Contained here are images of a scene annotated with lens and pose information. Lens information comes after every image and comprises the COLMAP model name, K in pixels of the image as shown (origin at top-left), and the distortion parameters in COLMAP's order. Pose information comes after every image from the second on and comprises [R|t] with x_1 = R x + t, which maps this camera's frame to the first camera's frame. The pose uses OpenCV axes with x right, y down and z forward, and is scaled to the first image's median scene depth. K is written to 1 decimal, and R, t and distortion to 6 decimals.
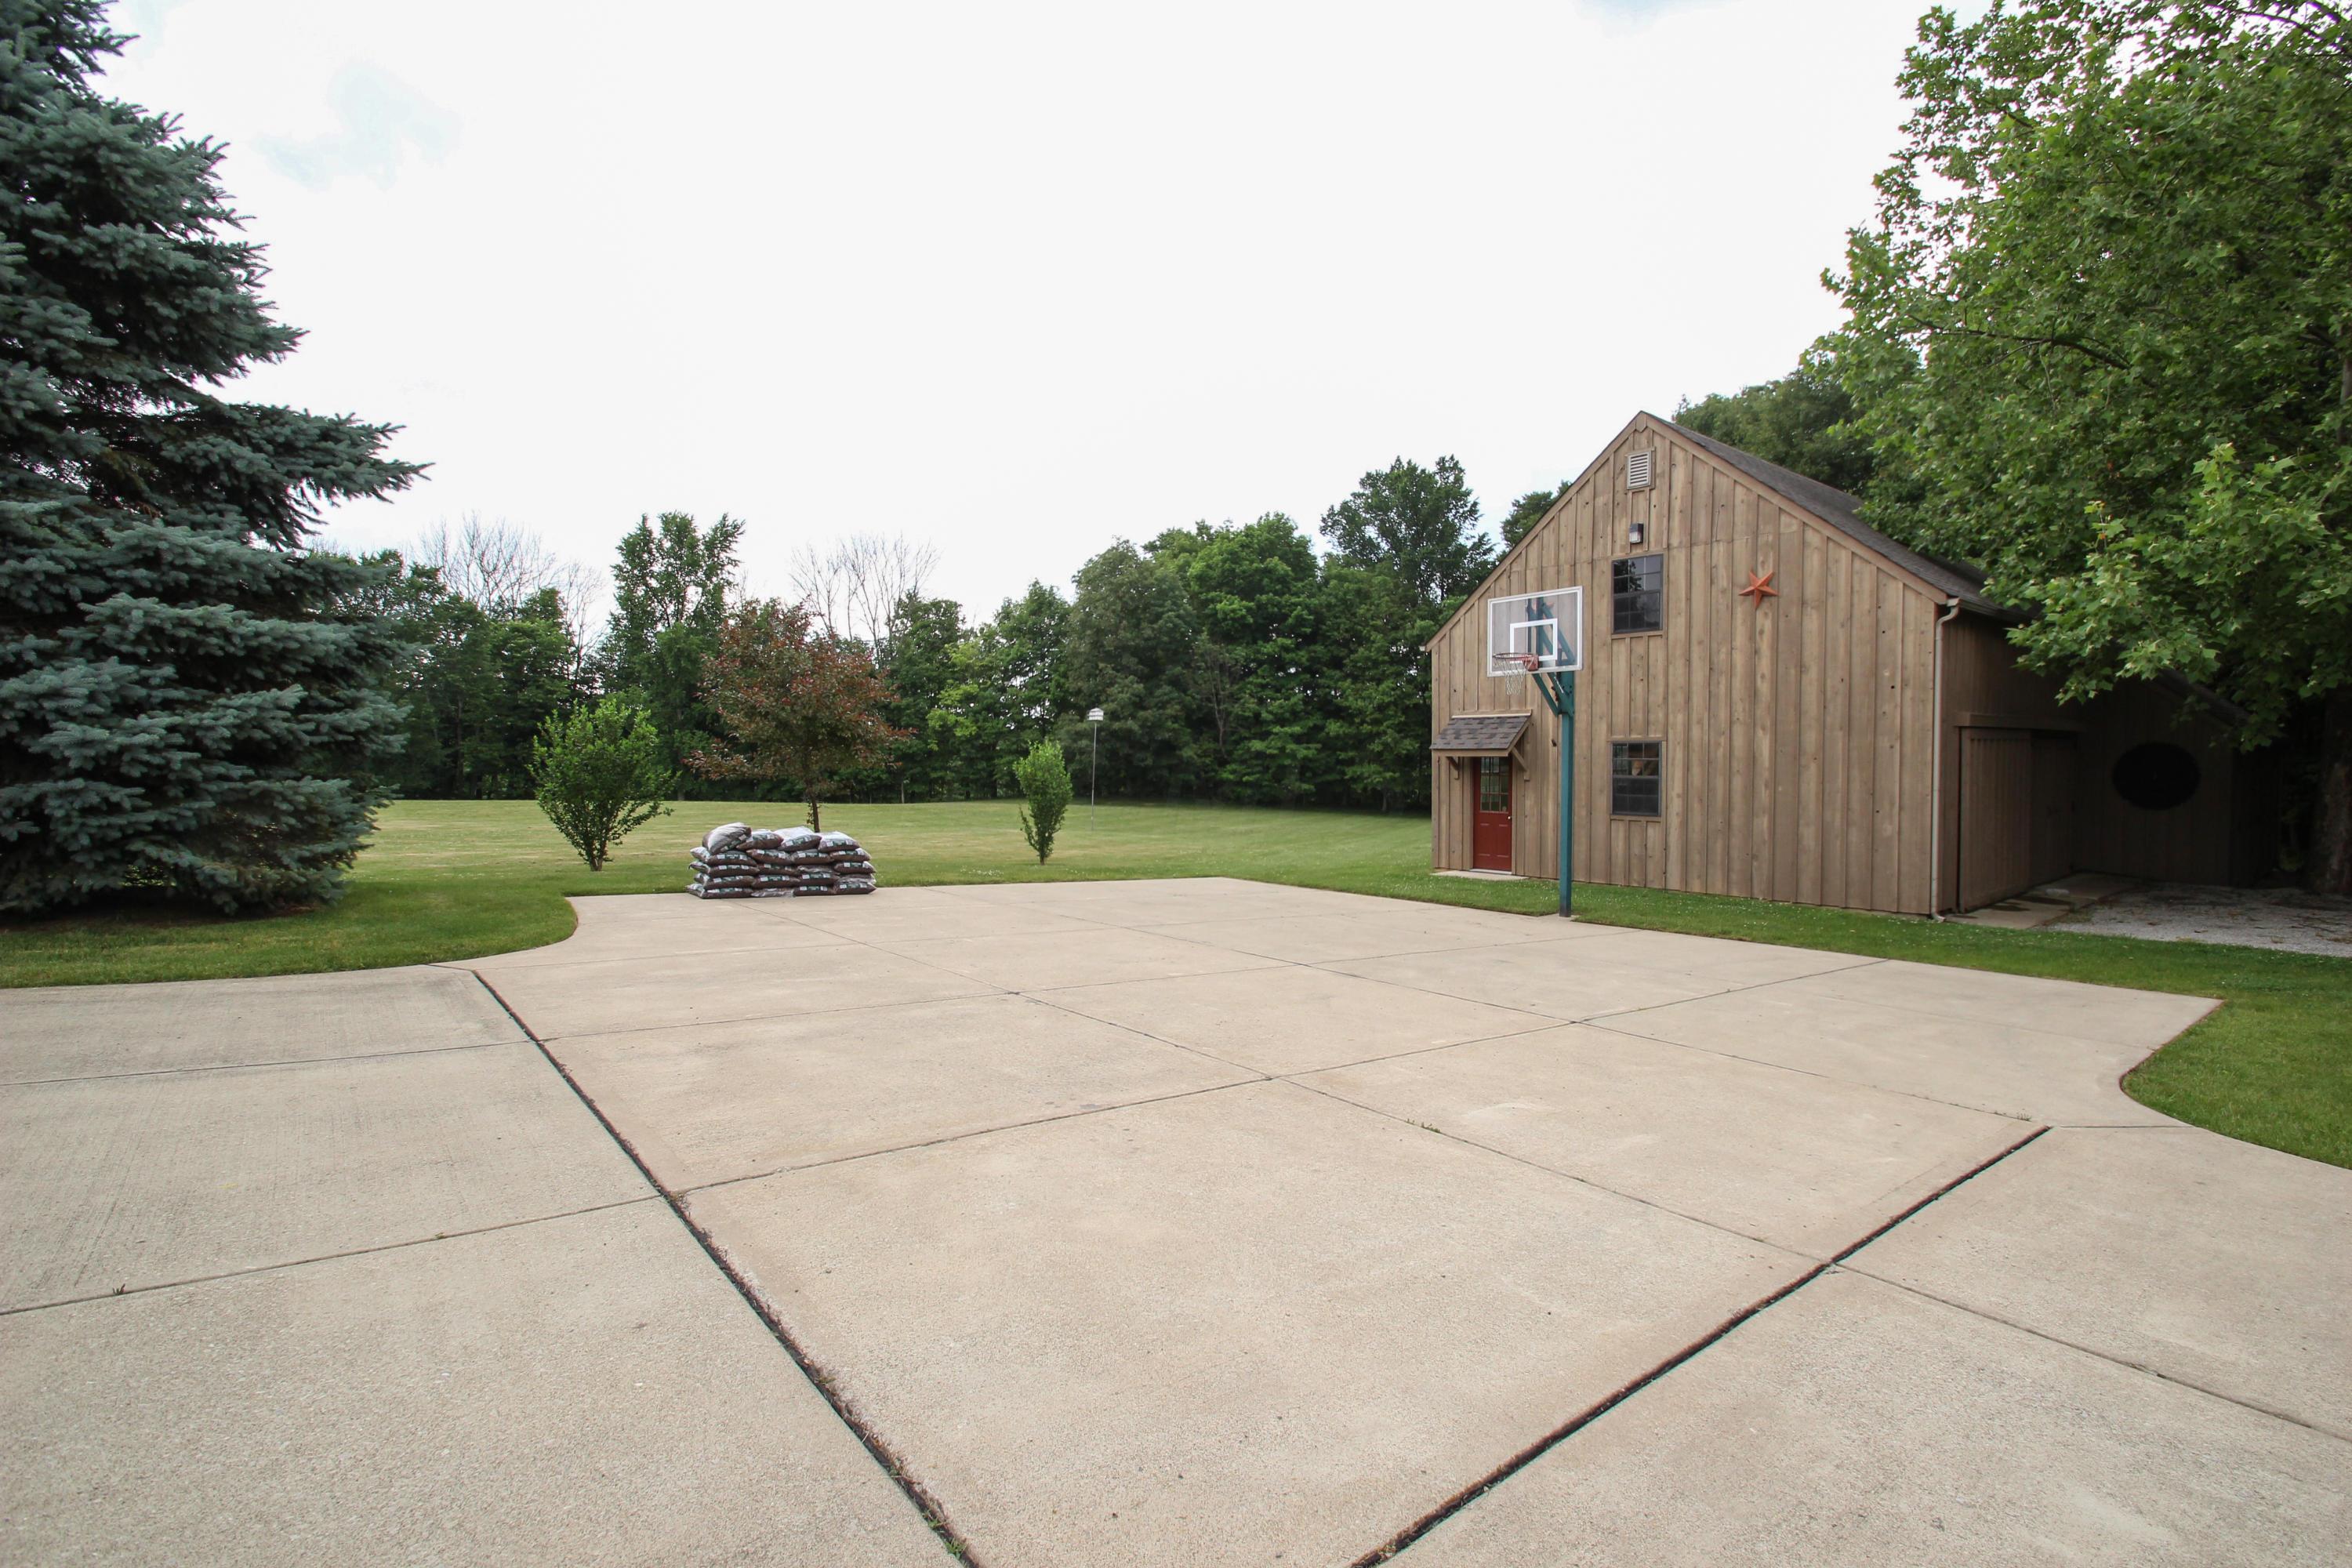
lens RADIAL K [[1079.0, 0, 1180.4], [0, 1079.0, 792.4], [0, 0, 1]] dist [-0.001550, -0.005680]
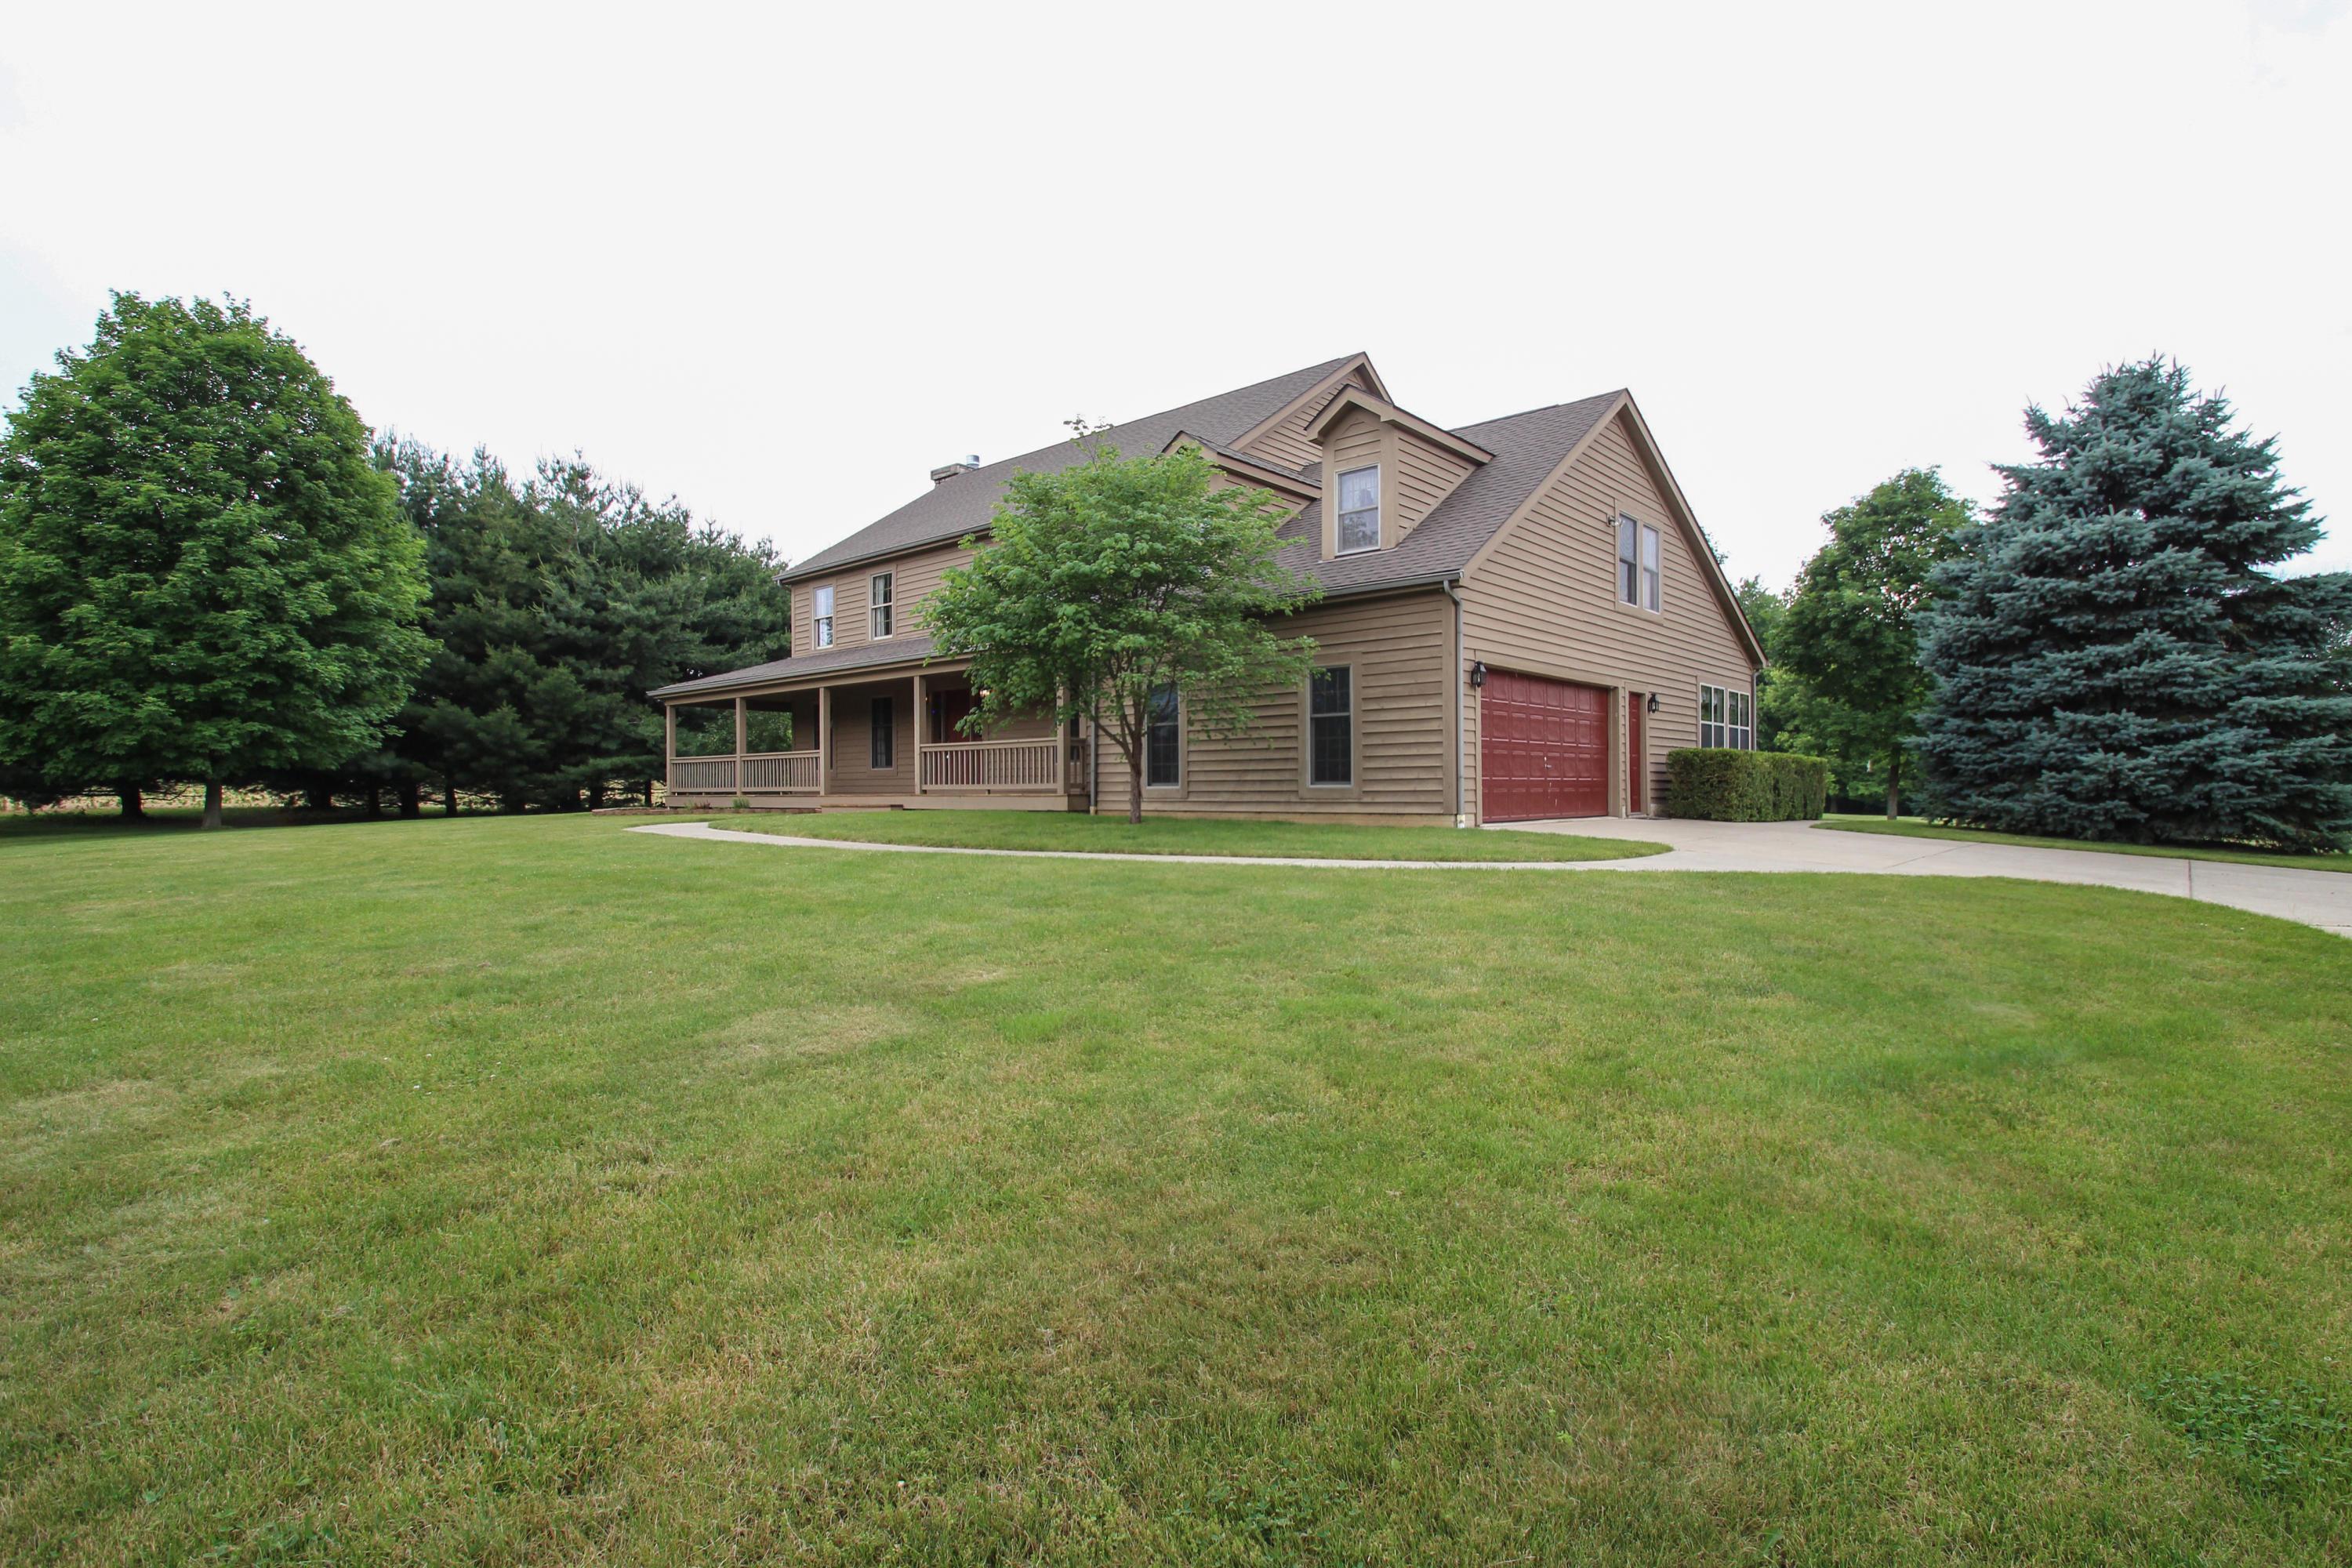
lens RADIAL K [[1079.0, 0, 1183.6], [0, 1079.0, 784.8], [0, 0, 1]] dist [-0.001550, -0.005680]
pose [[0.141139, 0.001123, -0.989989, 0.802900], [-0.032230, 0.999474, -0.003461, 0.065778], [0.989465, 0.032396, 0.141101, -1.346399]]
